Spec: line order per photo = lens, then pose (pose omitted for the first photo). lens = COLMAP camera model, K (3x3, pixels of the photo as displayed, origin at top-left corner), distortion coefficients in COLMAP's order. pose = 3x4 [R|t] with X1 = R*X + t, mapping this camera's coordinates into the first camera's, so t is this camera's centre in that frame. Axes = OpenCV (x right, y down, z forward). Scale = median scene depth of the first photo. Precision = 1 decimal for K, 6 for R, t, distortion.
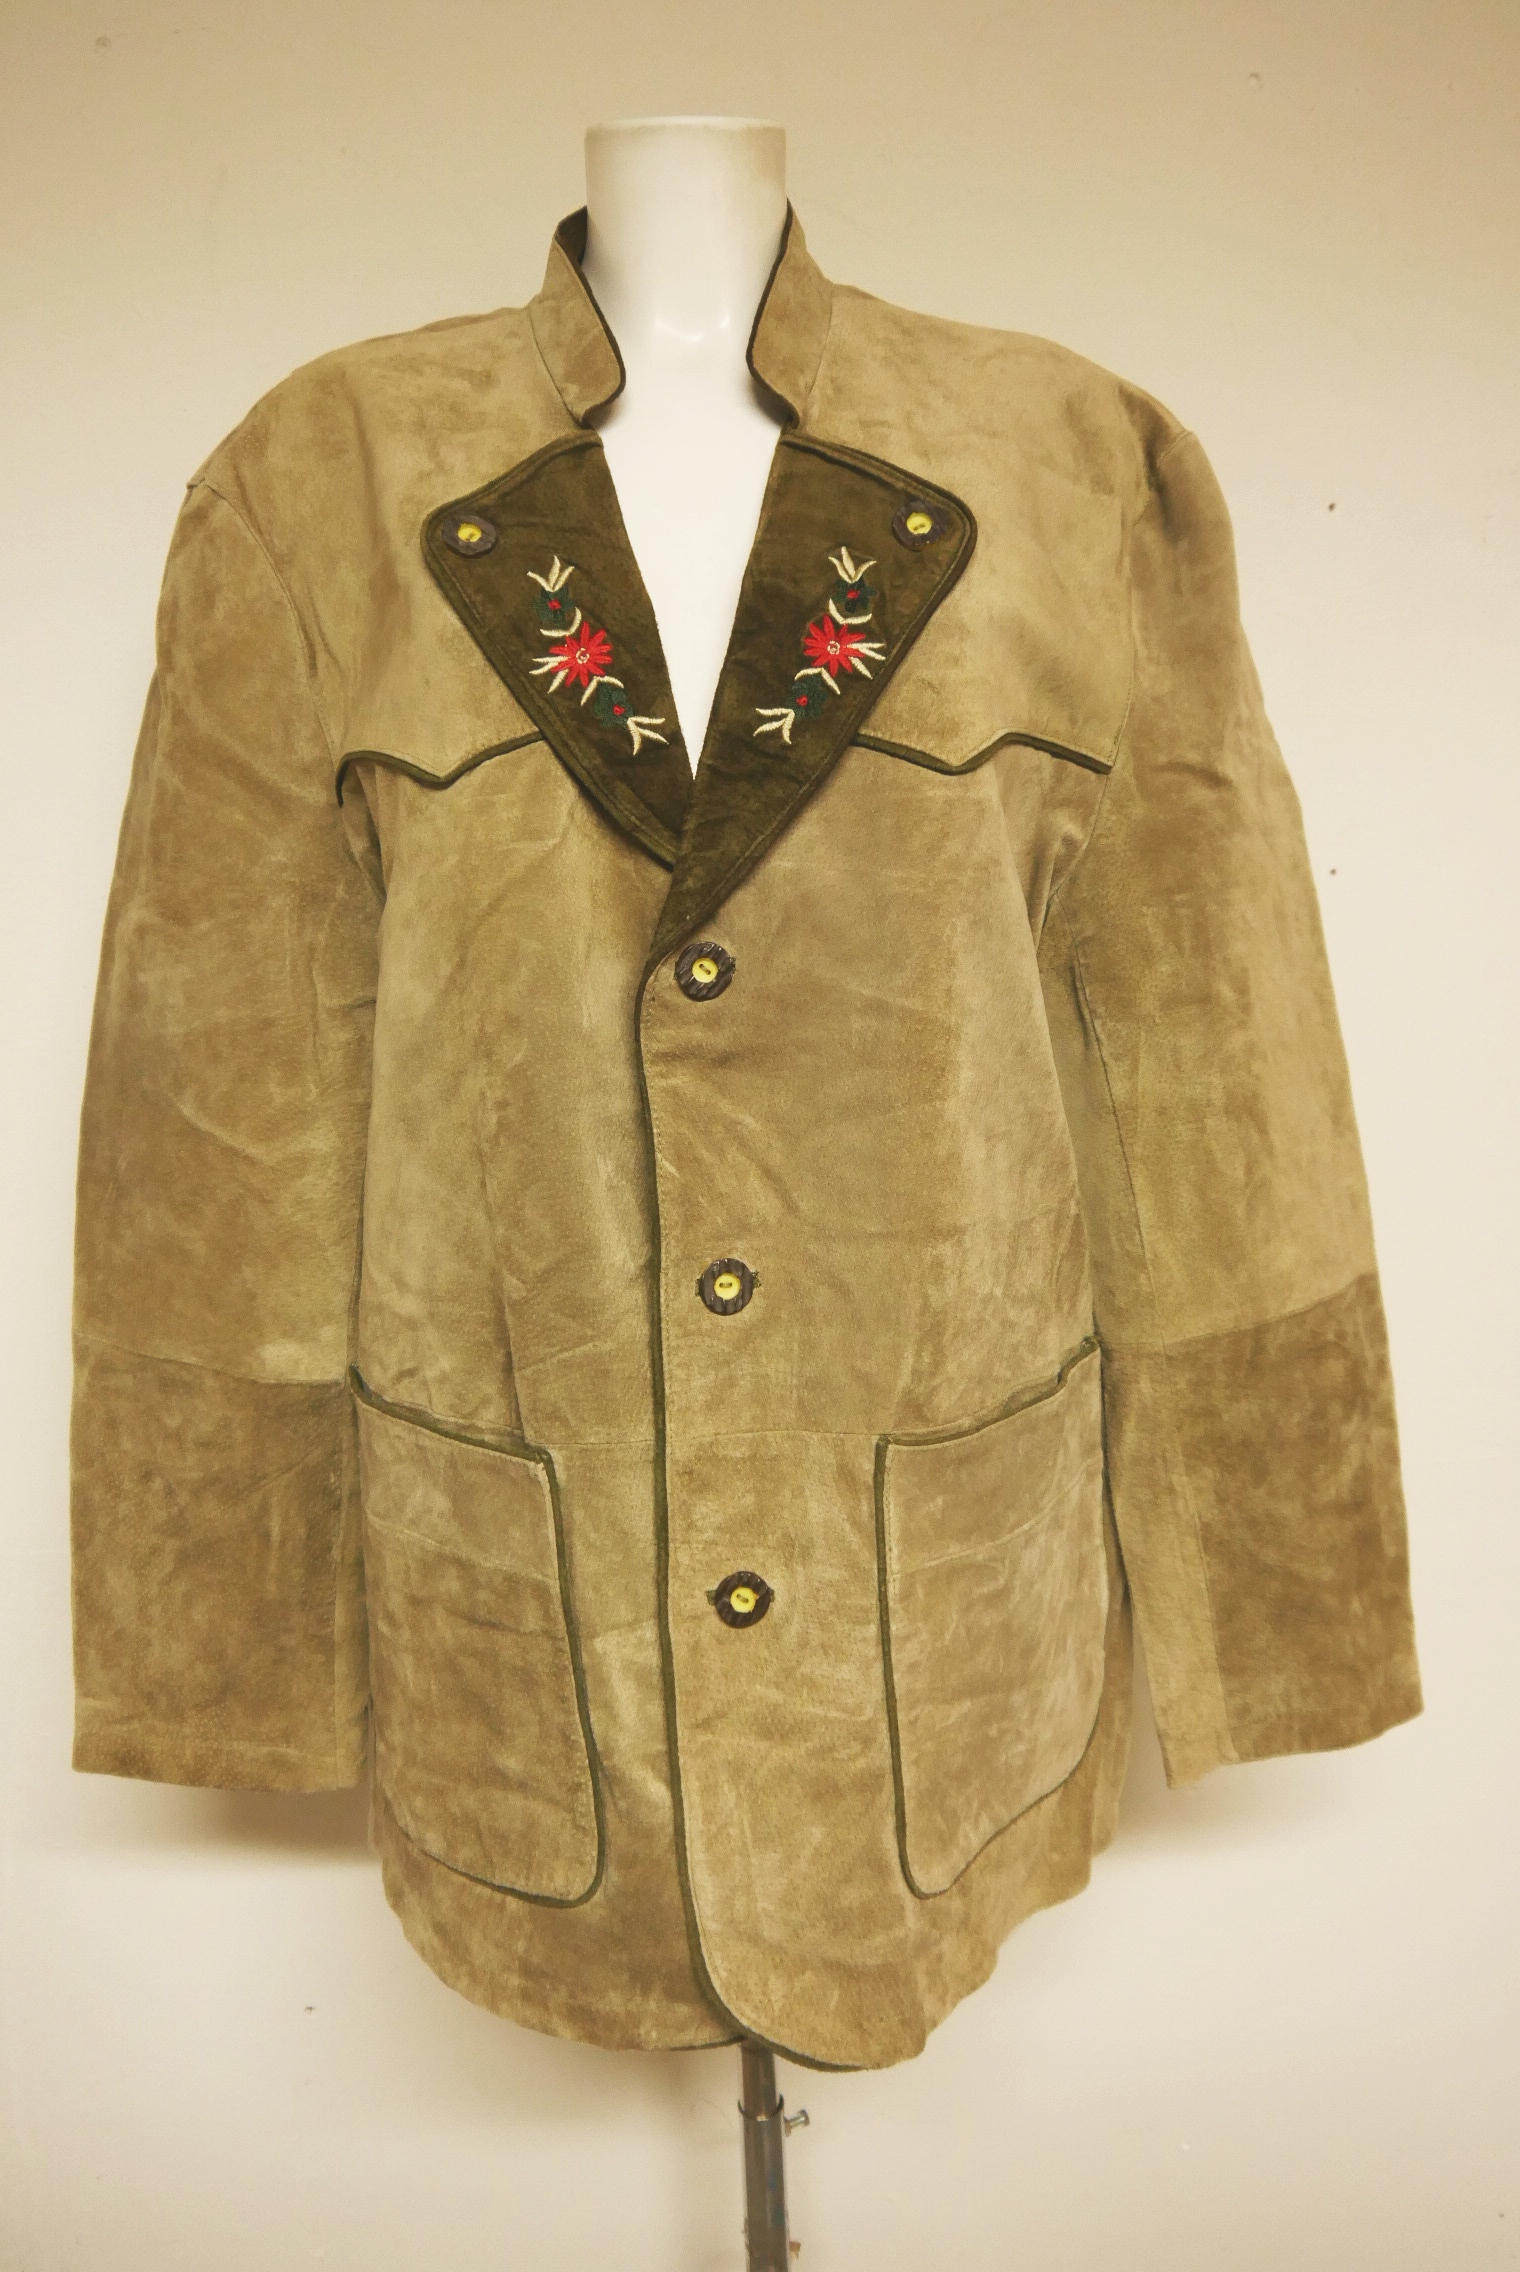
lens RADIAL K [[1853.4, 0, 754.3], [0, 1853.4, 1127.0], [0, 0, 1]] dist [-0.049644, 0.036050]
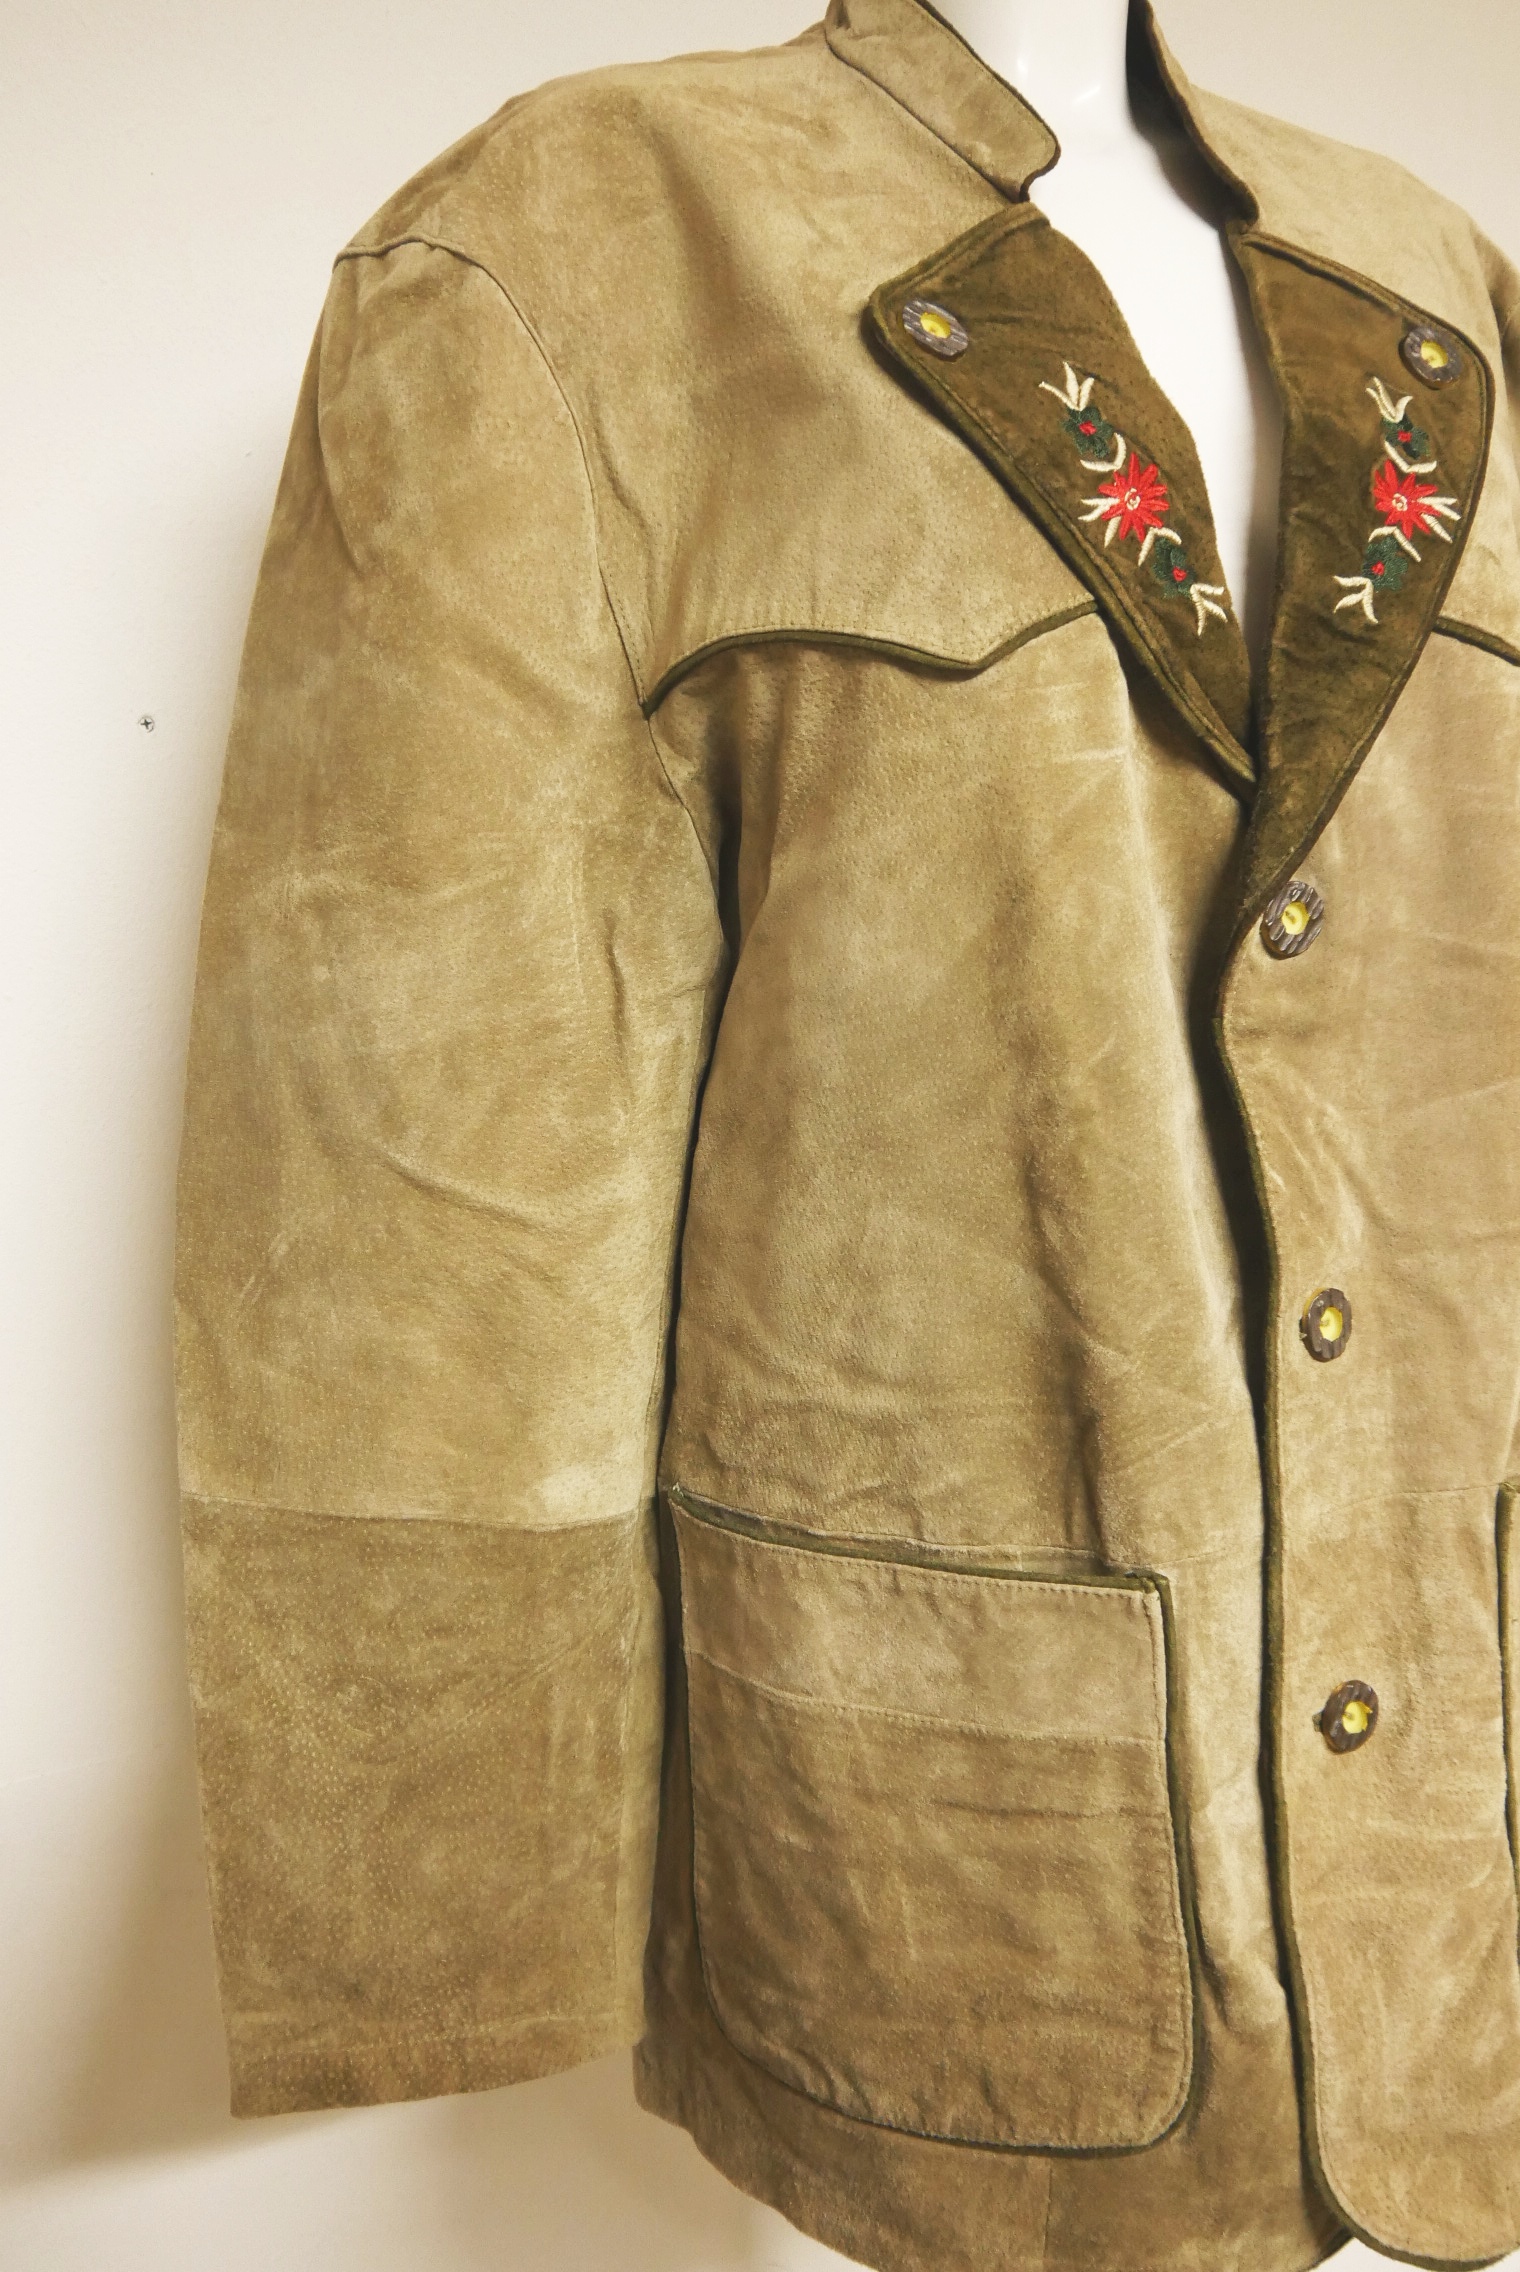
lens RADIAL K [[1853.4, 0, 757.2], [0, 1853.4, 1126.2], [0, 0, 1]] dist [-0.049644, 0.036050]
pose [[0.936612, -0.081480, 0.340763, -0.461342], [0.076581, 0.996675, 0.027826, -0.034281], [-0.341897, 0.000034, 0.939737, 0.329810]]
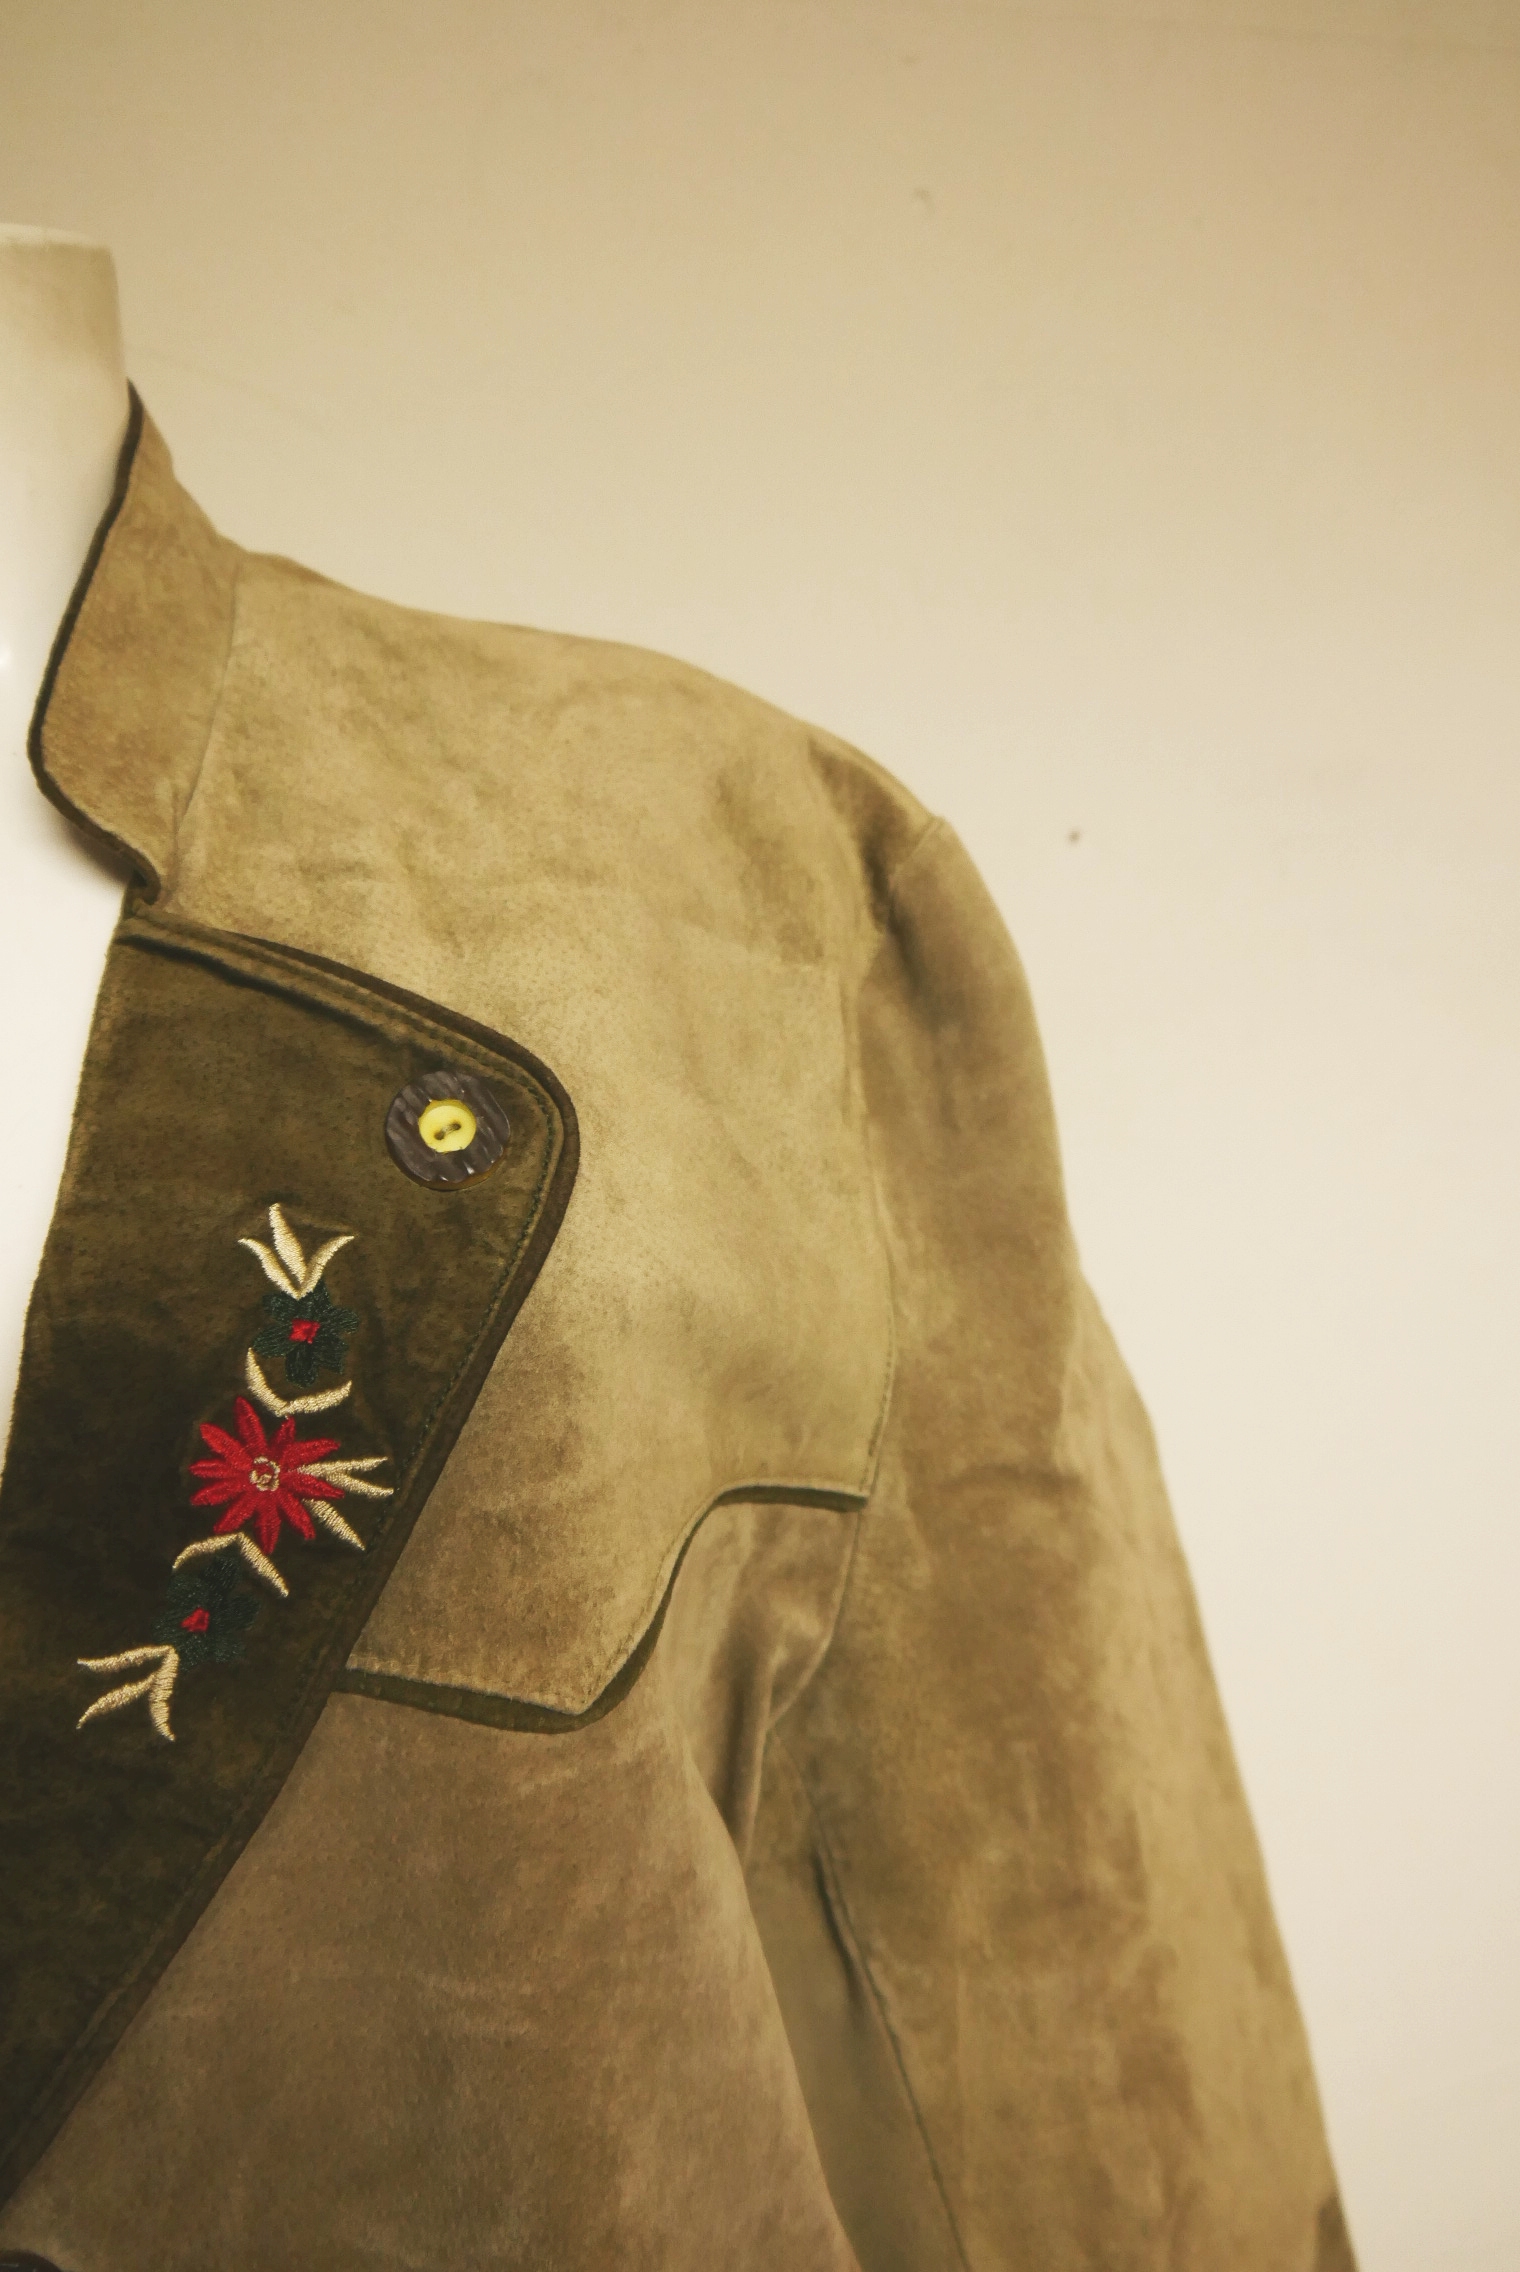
lens RADIAL K [[1853.4, 0, 755.9], [0, 1853.4, 1134.8], [0, 0, 1]] dist [-0.049644, 0.036050]
pose [[0.969570, -0.075867, 0.232764, 0.054428], [0.089752, 0.994727, -0.049636, -0.280270], [-0.227771, 0.069016, 0.971266, 0.521705]]
